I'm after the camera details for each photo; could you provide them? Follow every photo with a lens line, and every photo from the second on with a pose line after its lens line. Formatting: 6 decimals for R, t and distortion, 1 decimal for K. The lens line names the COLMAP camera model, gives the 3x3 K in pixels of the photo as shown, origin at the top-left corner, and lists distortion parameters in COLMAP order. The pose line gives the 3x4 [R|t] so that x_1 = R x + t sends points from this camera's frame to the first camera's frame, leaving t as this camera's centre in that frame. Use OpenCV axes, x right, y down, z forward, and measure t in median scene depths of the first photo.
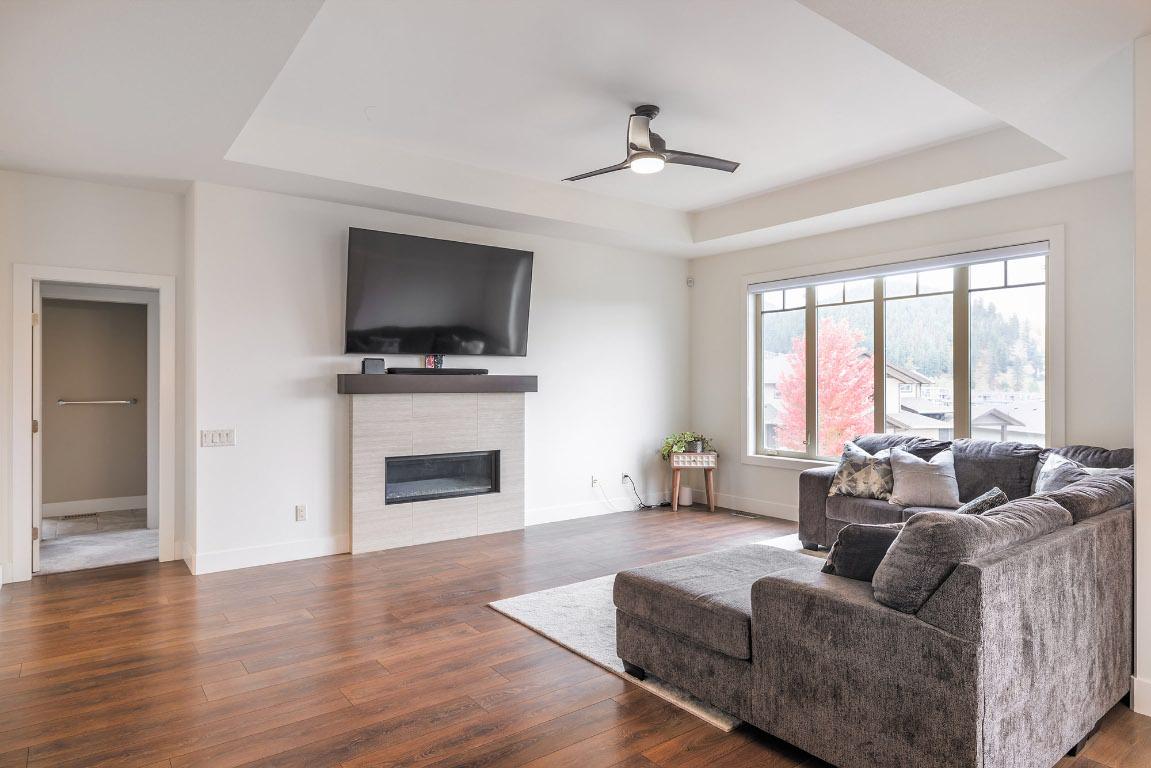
lens RADIAL K [[666.8, 0, 592.4], [0, 666.8, 384.2], [0, 0, 1]] dist [-0.002889, -0.000506]
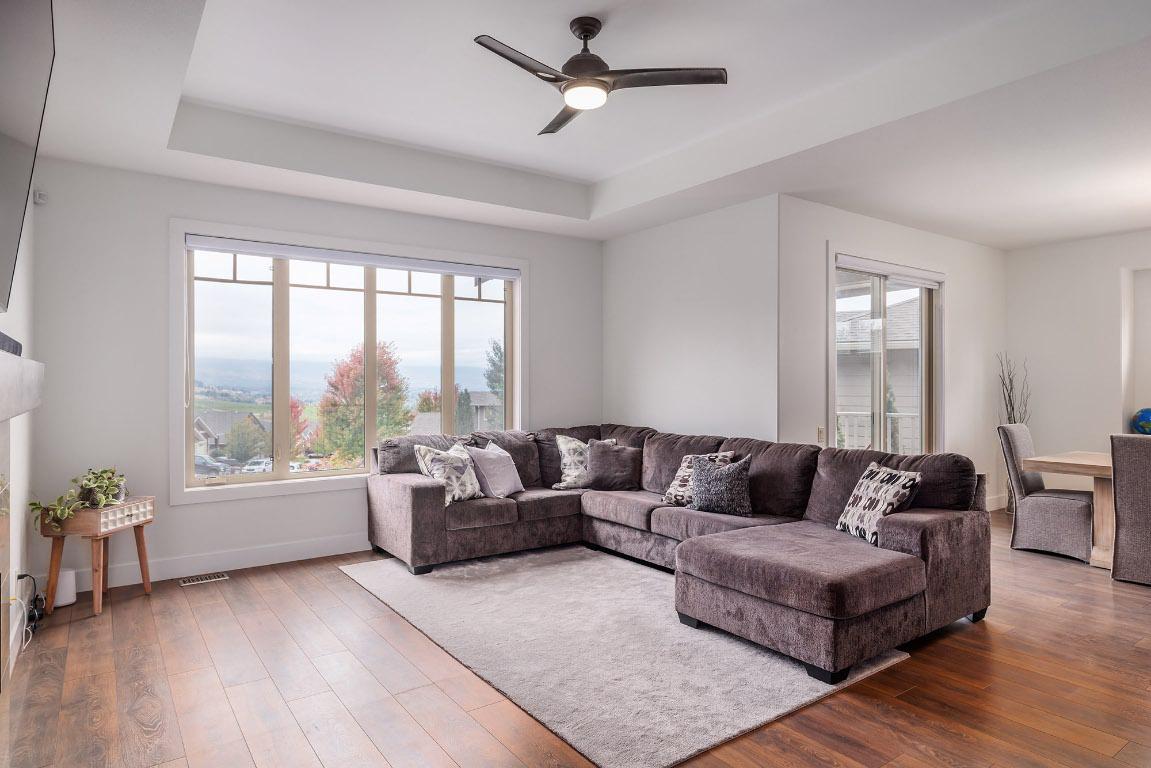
lens RADIAL K [[674.8, 0, 567.4], [0, 674.8, 372.3], [0, 0, 1]] dist [0.000385, -0.000488]
pose [[0.050496, 0.008544, 0.998688, -0.509592], [-0.000256, 0.999963, -0.008542, -0.007172], [-0.998724, 0.000176, 0.050497, 0.715516]]
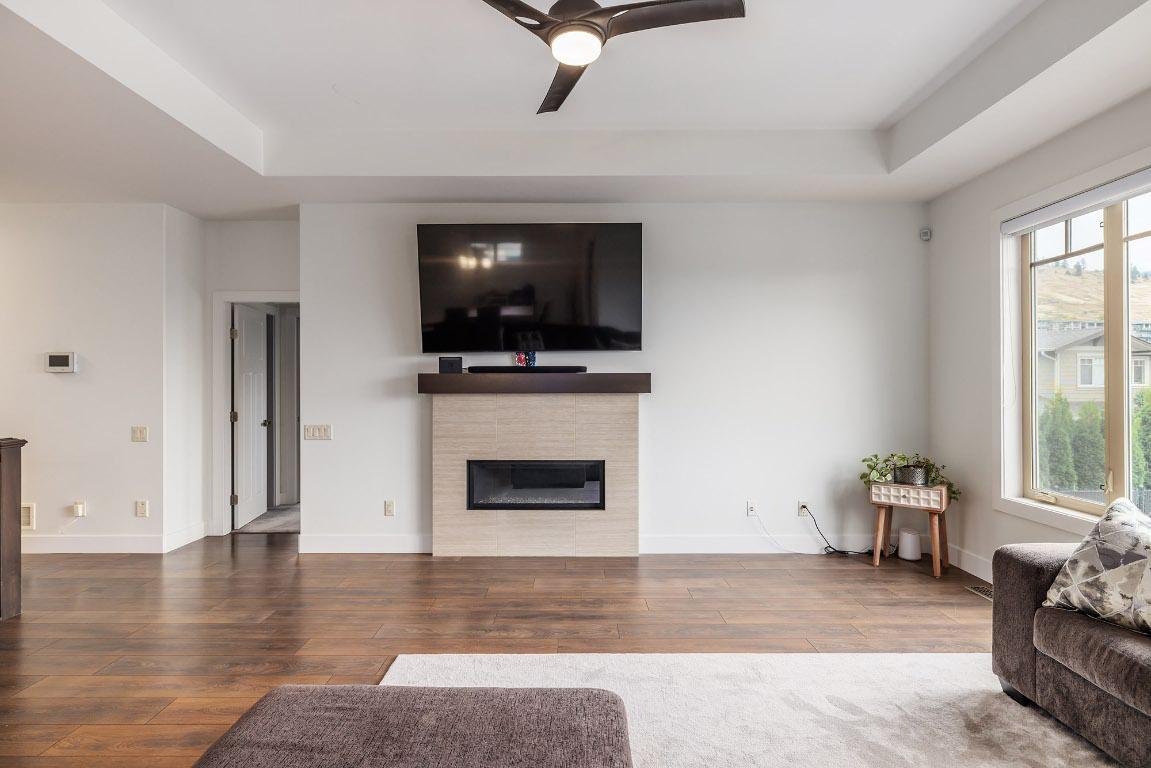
lens RADIAL K [[598.3, 0, 584.4], [0, 598.3, 382.0], [0, 0, 1]] dist [0.001638, -0.000511]
pose [[0.791701, -0.002988, -0.610902, 0.324393], [0.001252, 0.999994, -0.003270, 0.000693], [0.610908, 0.001824, 0.791700, 0.393331]]
